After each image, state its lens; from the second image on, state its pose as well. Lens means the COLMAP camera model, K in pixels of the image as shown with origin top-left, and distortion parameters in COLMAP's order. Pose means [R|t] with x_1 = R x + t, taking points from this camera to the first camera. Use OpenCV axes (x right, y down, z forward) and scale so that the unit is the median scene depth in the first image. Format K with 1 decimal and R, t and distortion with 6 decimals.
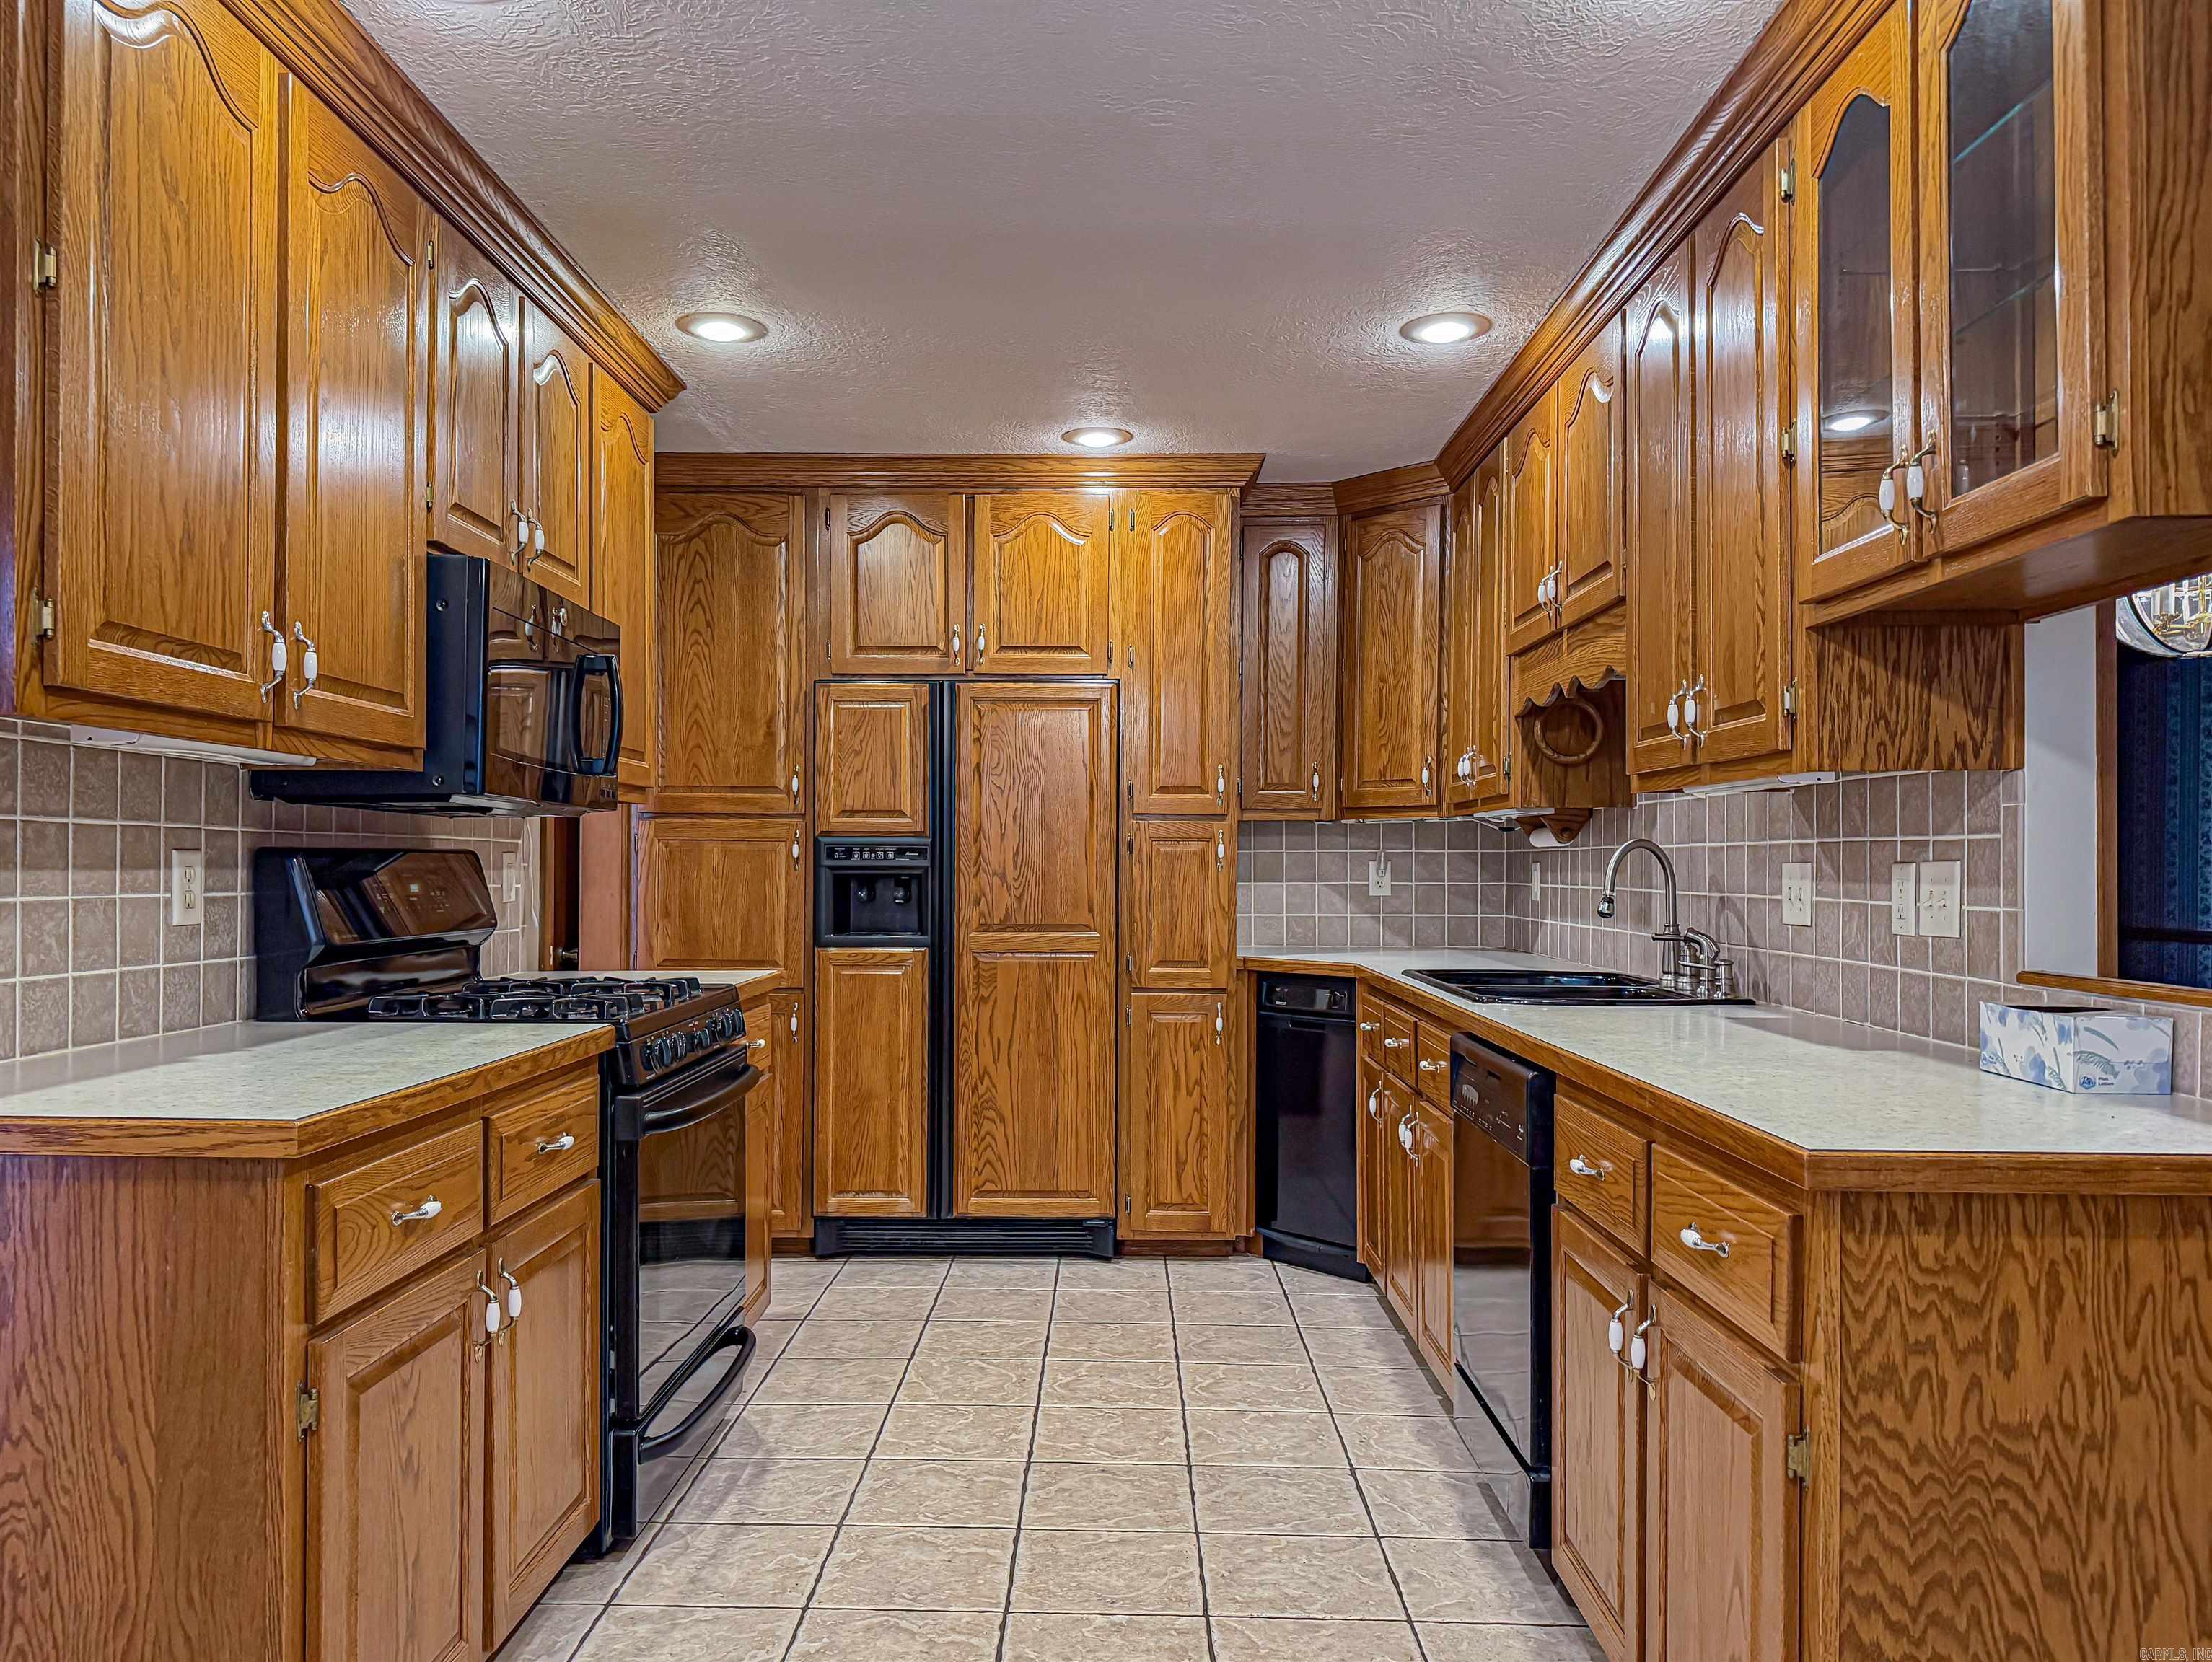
lens RADIAL K [[1567.6, 0, 923.5], [0, 1567.6, 861.1], [0, 0, 1]] dist [0.067545, -0.076403]
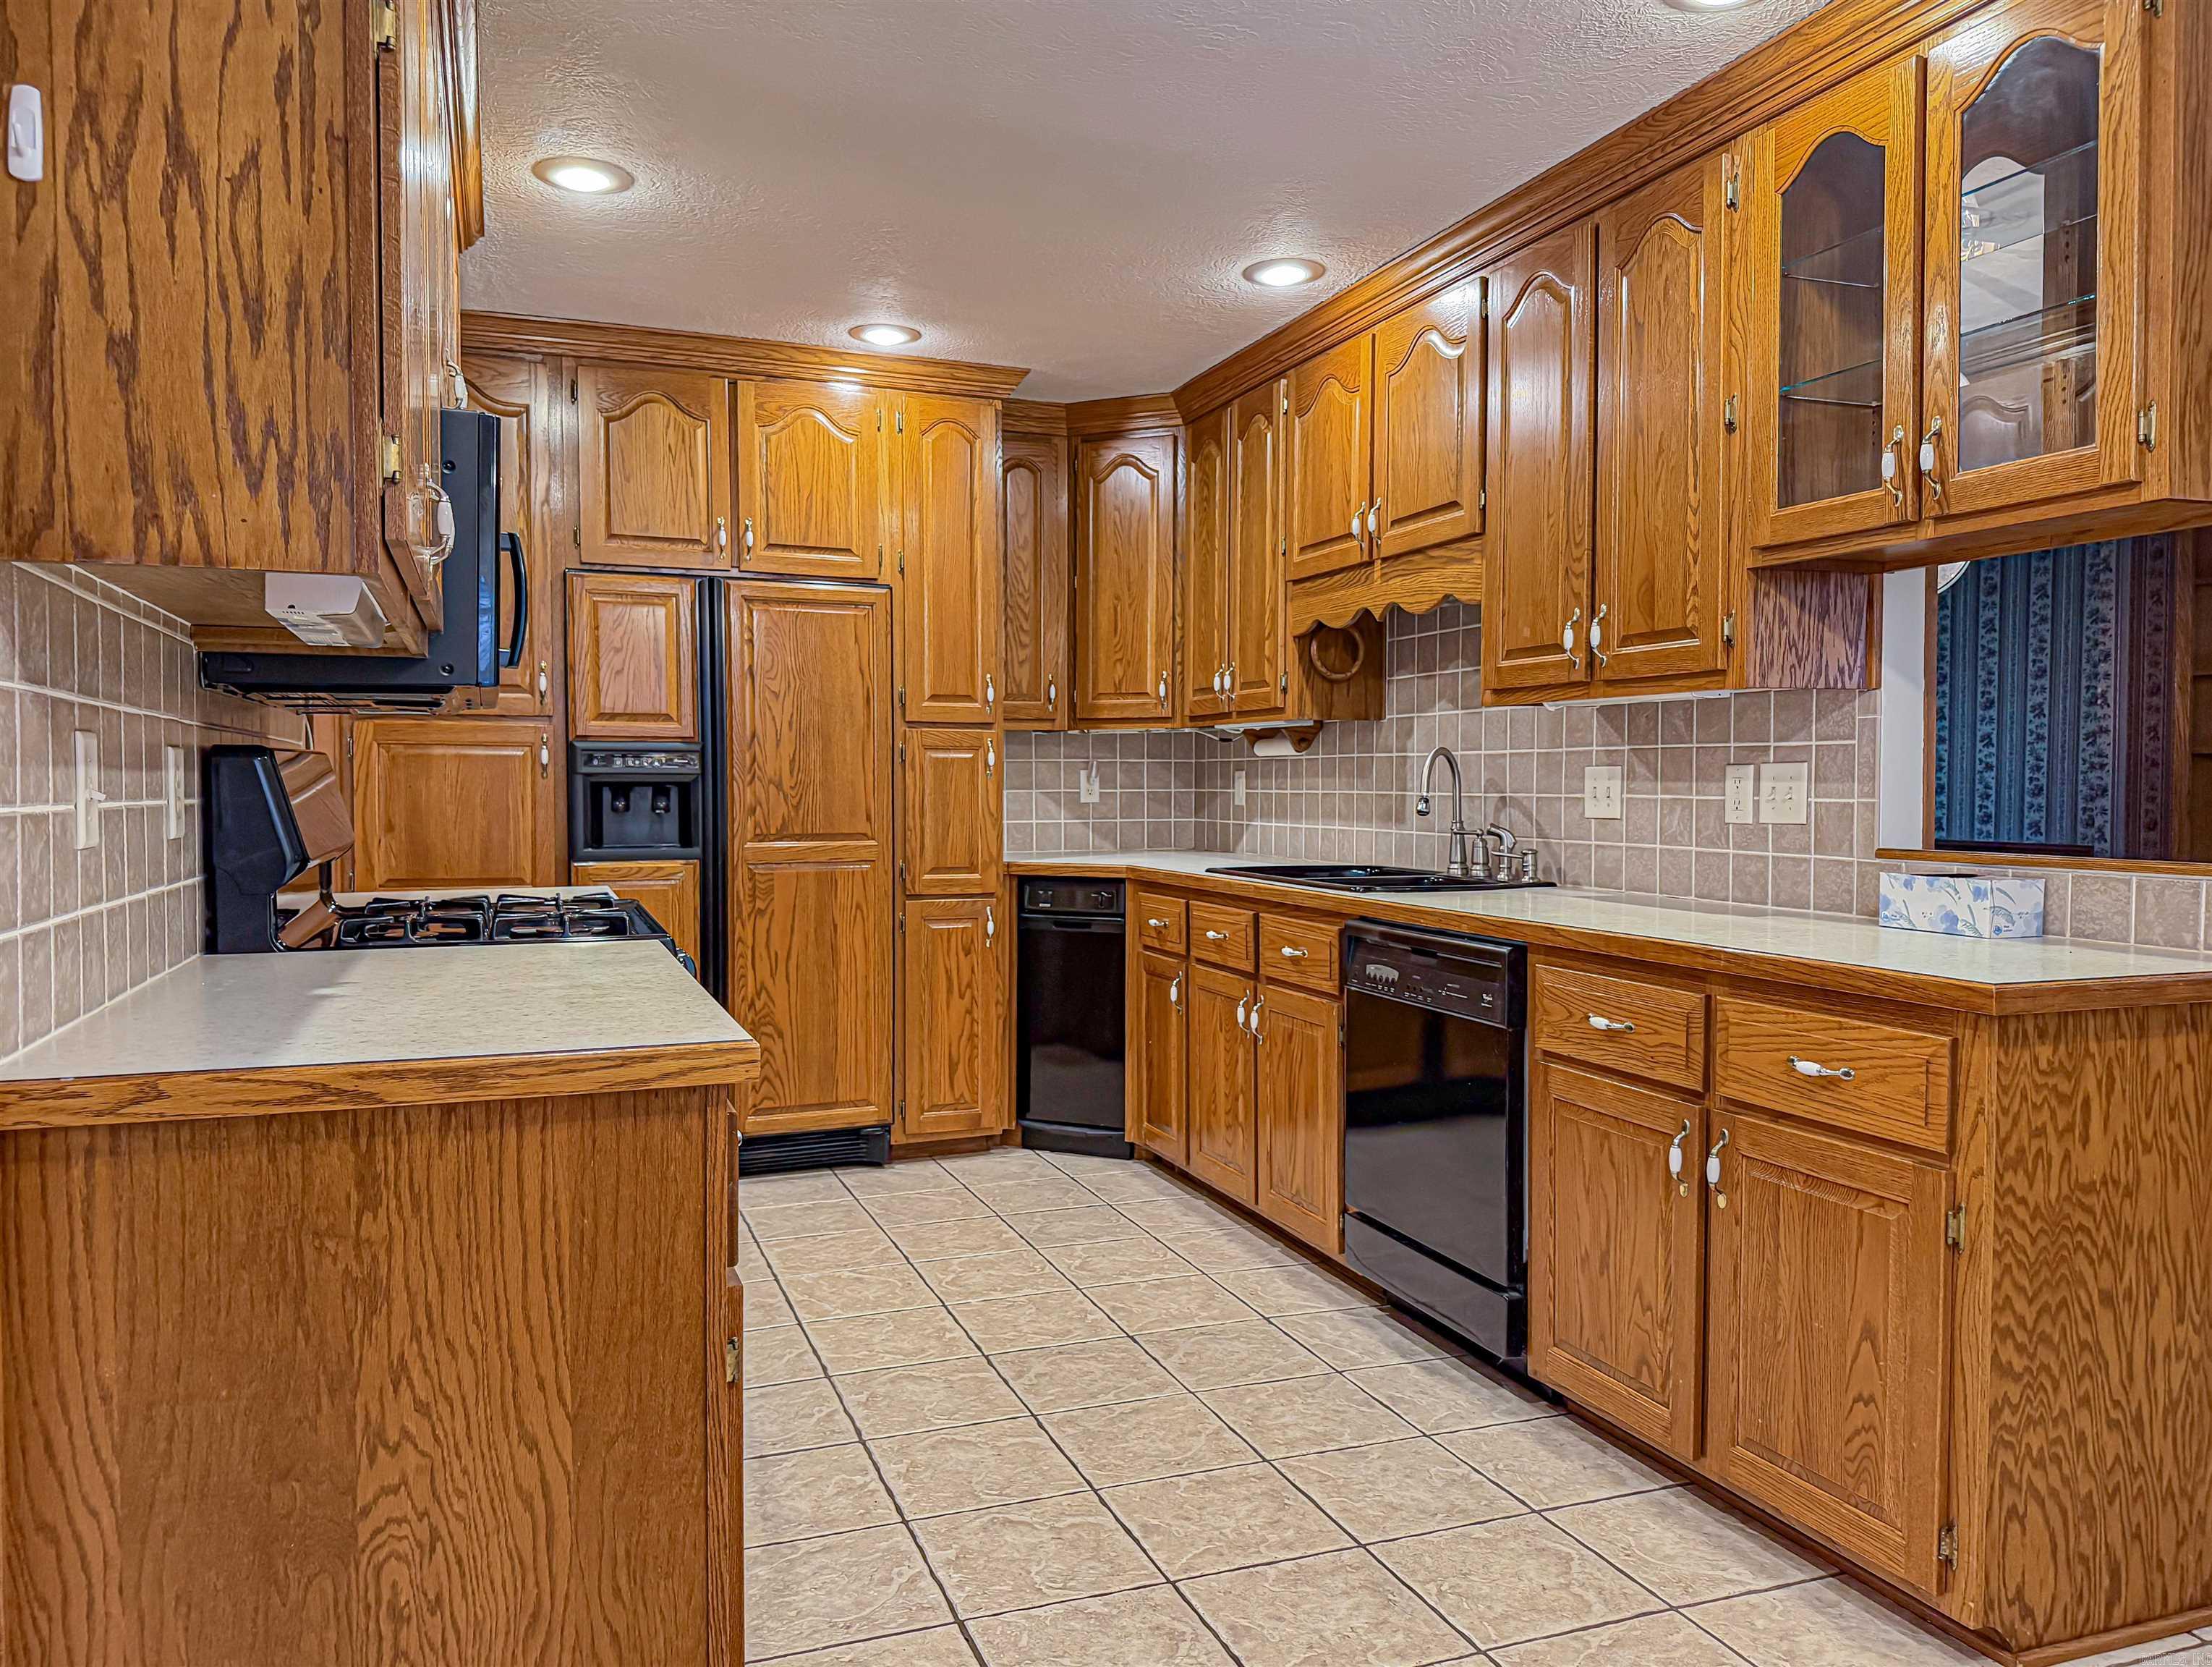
lens RADIAL K [[1588.2, 0, 1029.7], [0, 1588.2, 843.4], [0, 0, 1]] dist [0.053691, -0.077002]
pose [[0.923169, -0.017304, 0.384006, -0.329754], [0.000697, 0.999060, 0.043344, 0.006844], [-0.384395, -0.039746, 0.922313, 0.061732]]
